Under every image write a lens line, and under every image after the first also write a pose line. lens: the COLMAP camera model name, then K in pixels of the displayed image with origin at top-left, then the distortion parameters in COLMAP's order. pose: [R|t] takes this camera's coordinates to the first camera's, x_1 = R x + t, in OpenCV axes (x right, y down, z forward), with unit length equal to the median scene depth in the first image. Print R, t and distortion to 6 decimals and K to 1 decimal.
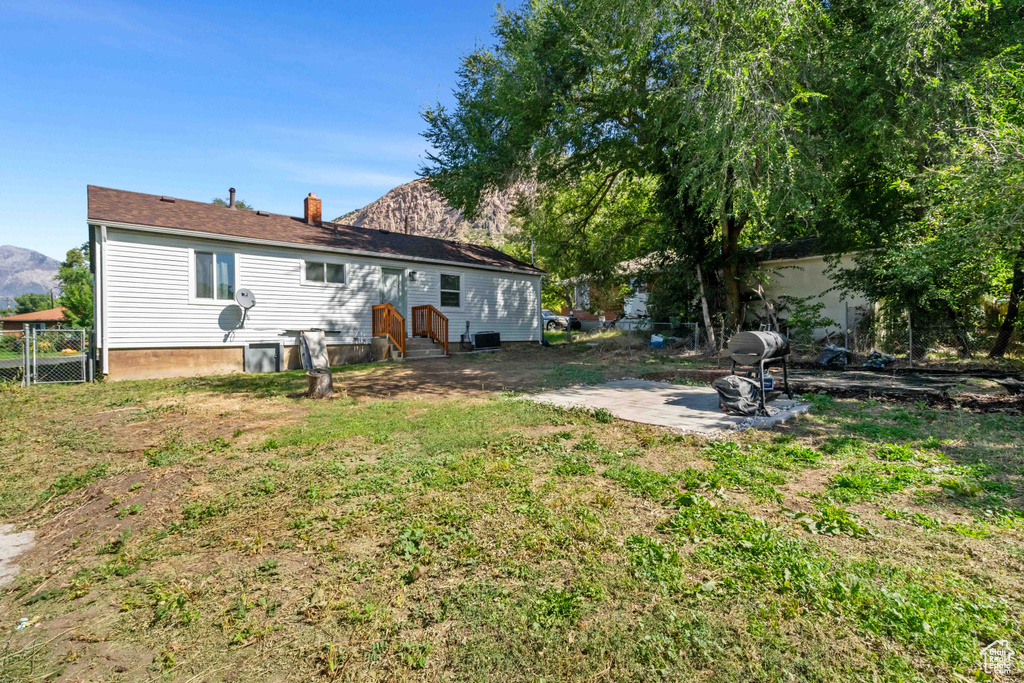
lens RADIAL K [[468.0, 0, 516.3], [0, 468.0, 337.9], [0, 0, 1]] dist [0.001276, -0.000118]
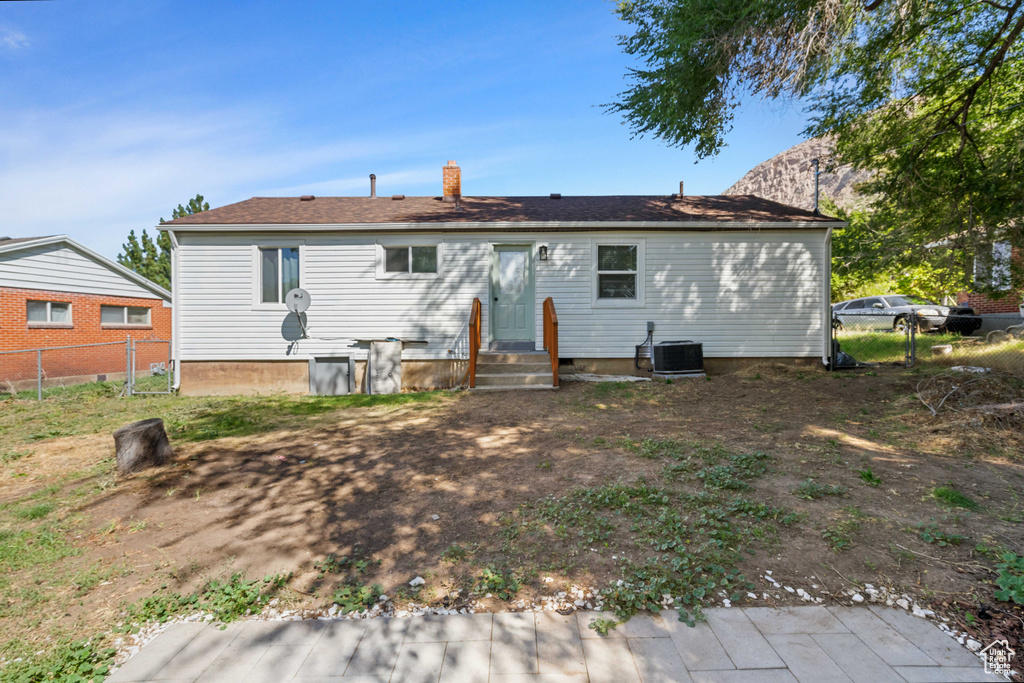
lens RADIAL K [[468.0, 0, 516.3], [0, 468.0, 337.9], [0, 0, 1]] dist [0.001276, -0.000118]
pose [[0.745861, 0.012269, -0.665989, 0.188094], [-0.004067, 0.999896, 0.013866, -0.028268], [0.666090, -0.007633, 0.745833, 0.541322]]
